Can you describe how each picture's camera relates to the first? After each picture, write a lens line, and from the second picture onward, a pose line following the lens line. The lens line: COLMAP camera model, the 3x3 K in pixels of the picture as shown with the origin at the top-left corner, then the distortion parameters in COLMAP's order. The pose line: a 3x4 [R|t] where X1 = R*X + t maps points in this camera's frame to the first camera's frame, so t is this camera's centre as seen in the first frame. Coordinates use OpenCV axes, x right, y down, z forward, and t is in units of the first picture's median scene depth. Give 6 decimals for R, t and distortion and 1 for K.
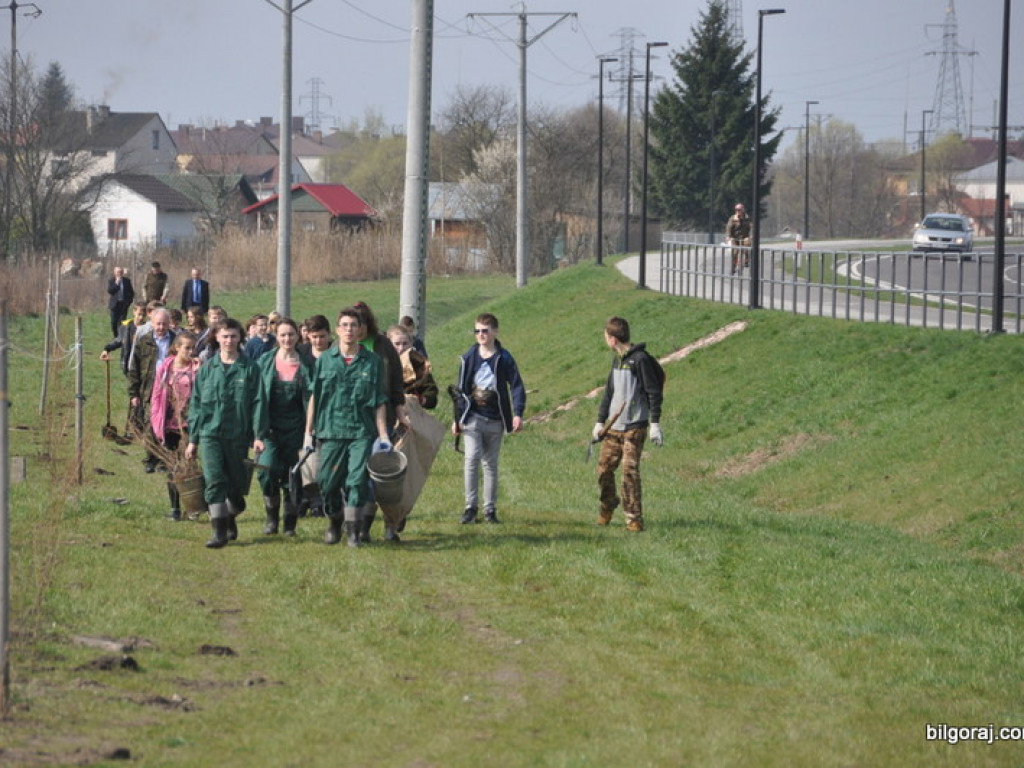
lens RADIAL K [[4843.6, 0, 512.0], [0, 4843.6, 384.0], [0, 0, 1]] dist [0.974635, -3.772639]
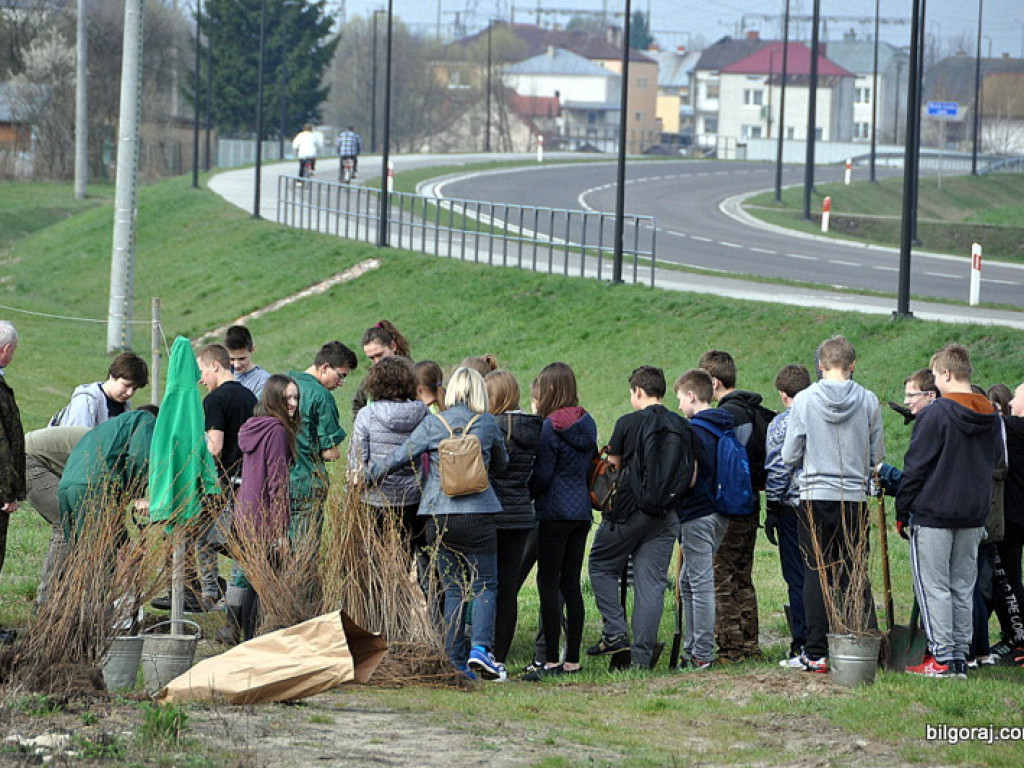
lens RADIAL K [[7489.0, 0, 512.0], [0, 7489.0, 384.0], [0, 0, 1]] dist [2.013184, 29.549804]
pose [[0.993647, 0.017605, 0.111153, -0.107410], [-0.019559, 0.999672, 0.016514, -0.012967], [-0.110826, -0.018583, 0.993666, -0.676223]]
